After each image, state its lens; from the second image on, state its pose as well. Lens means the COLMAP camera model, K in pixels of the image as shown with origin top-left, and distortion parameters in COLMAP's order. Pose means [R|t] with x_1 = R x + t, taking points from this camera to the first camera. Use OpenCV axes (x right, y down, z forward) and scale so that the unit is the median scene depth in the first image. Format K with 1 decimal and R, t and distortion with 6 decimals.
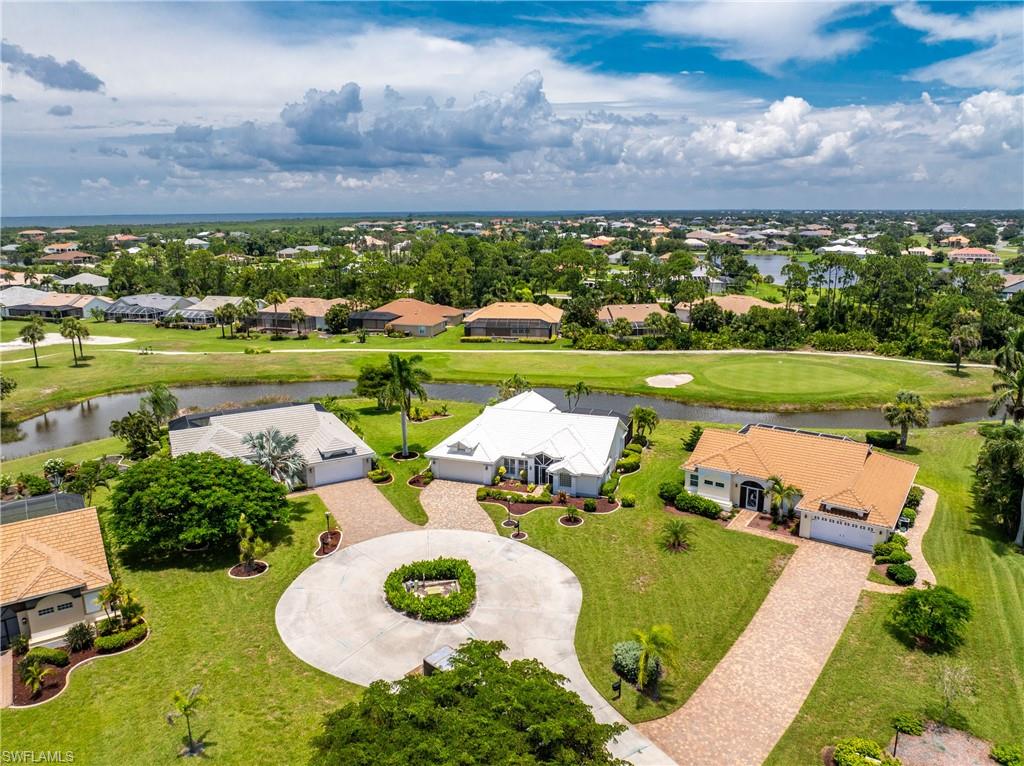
lens RADIAL K [[726.6, 0, 505.9], [0, 726.6, 386.4], [0, 0, 1]] dist [-0.038794, -0.000909]
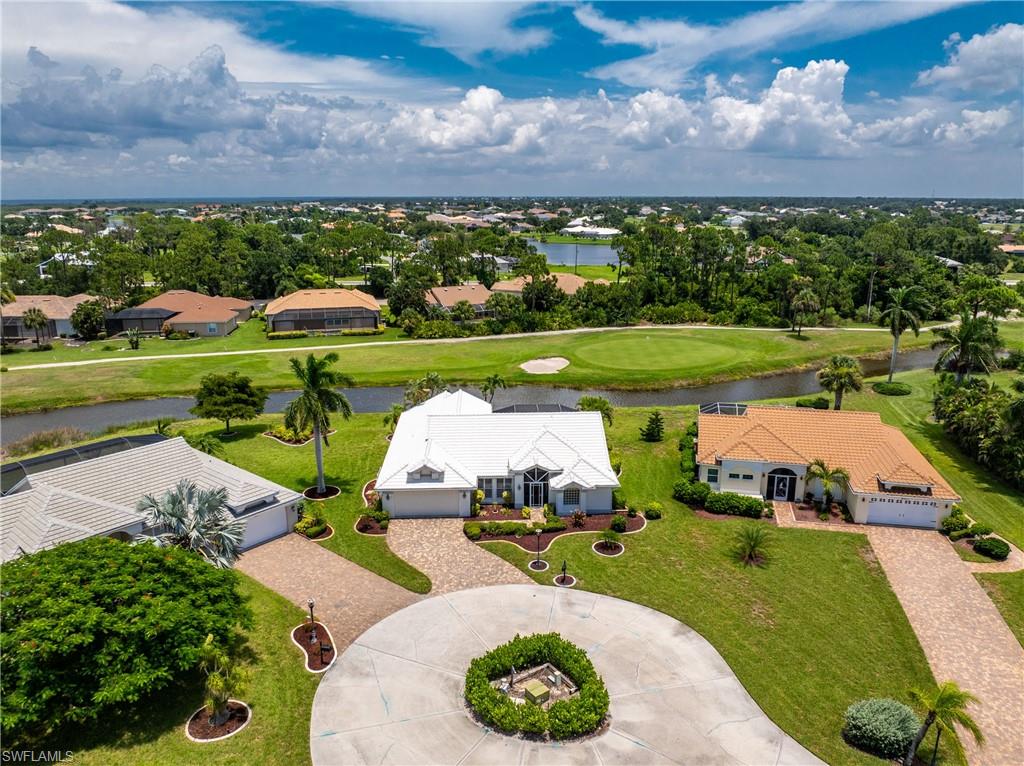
lens RADIAL K [[742.3, 0, 512.0], [0, 742.3, 383.0], [0, 0, 1]] dist [-0.043583, 0.001761]
pose [[0.921912, -0.086013, 0.377730, -0.137533], [0.083304, 0.996246, 0.023538, -0.009830], [-0.378337, 0.009767, 0.925617, 0.135851]]
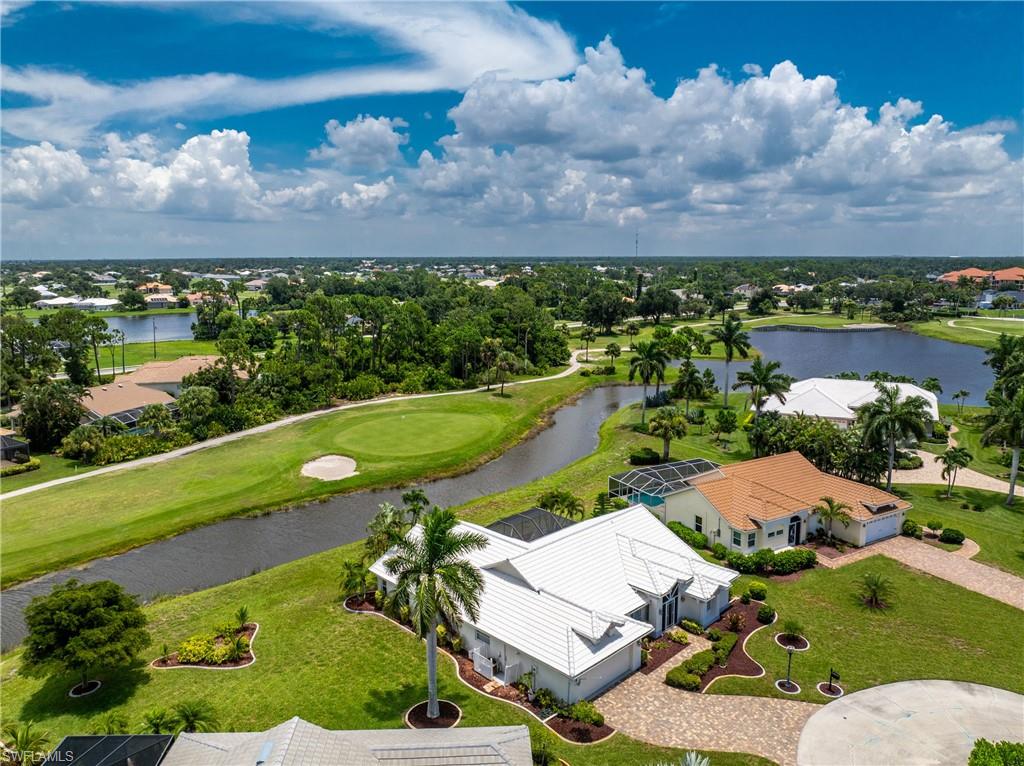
lens RADIAL K [[726.6, 0, 505.9], [0, 726.6, 386.4], [0, 0, 1]] dist [-0.038794, -0.000909]
pose [[0.415148, -0.150189, 0.897271, -0.309818], [0.211688, 0.975155, 0.065281, -0.086003], [-0.884783, 0.162840, 0.436626, 0.412784]]
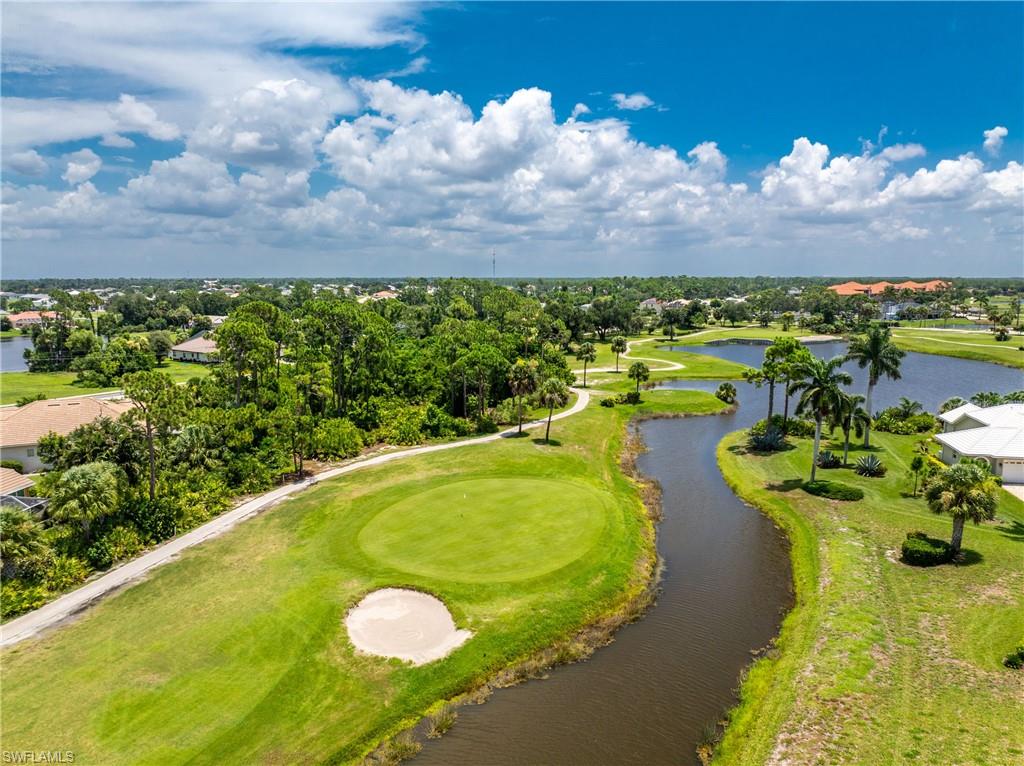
lens RADIAL K [[726.6, 0, 505.9], [0, 726.6, 386.4], [0, 0, 1]] dist [-0.038794, -0.000909]
pose [[0.219369, -0.134116, 0.966380, -0.096999], [0.228652, 0.969988, 0.082713, -0.124863], [-0.948470, 0.202820, 0.243451, 0.697652]]
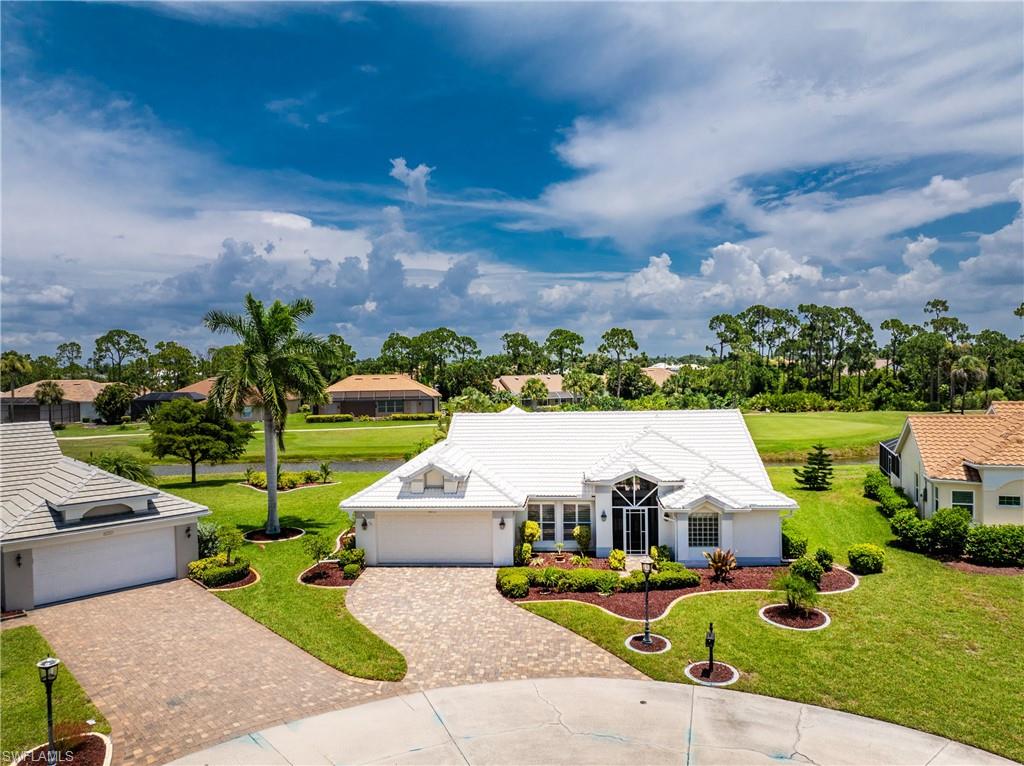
lens RADIAL K [[721.1, 0, 512.0], [0, 721.1, 383.0], [0, 0, 1]] dist [-0.040608, -0.000933]
pose [[0.960236, -0.010458, 0.278995, -0.070188], [0.070765, 0.975783, -0.206980, 0.062314], [-0.270074, 0.218492, 0.937721, 0.310910]]
